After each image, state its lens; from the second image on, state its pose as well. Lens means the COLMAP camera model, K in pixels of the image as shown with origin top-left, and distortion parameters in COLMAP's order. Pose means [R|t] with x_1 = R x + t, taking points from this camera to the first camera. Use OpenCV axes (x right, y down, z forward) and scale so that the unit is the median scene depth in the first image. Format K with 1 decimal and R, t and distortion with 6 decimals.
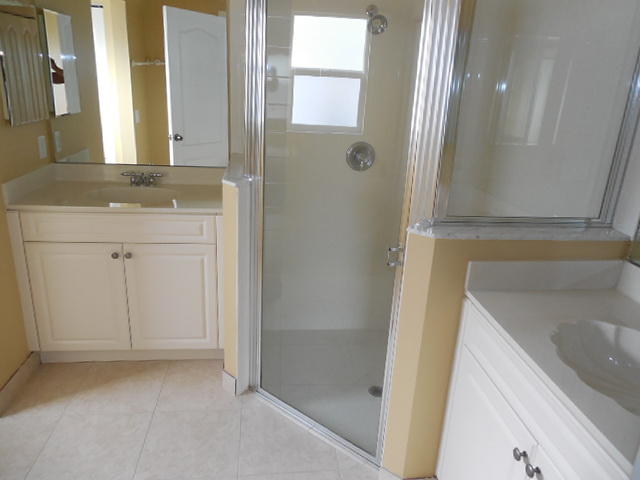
lens RADIAL K [[482.8, 0, 320.0], [0, 482.8, 240.0], [0, 0, 1]] dist [0.005500, -0.002494]
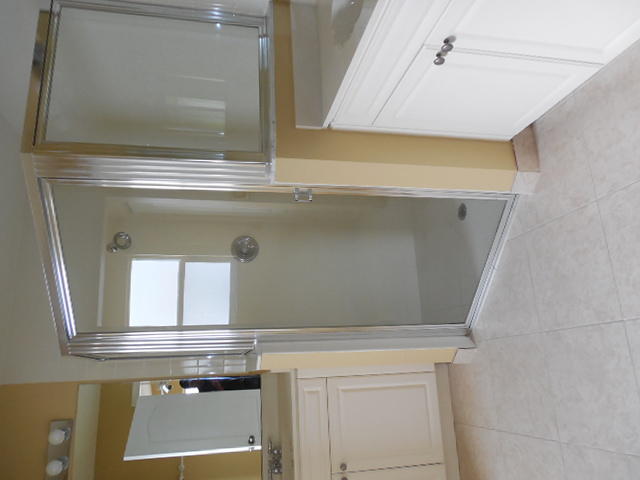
lens RADIAL K [[482.8, 0, 320.0], [0, 482.8, 240.0], [0, 0, 1]] dist [0.005500, -0.002494]
pose [[-0.071371, -0.987509, 0.140470, -0.072172], [0.991894, -0.085110, -0.094356, 0.117870], [0.105133, 0.132597, 0.985579, -0.044735]]
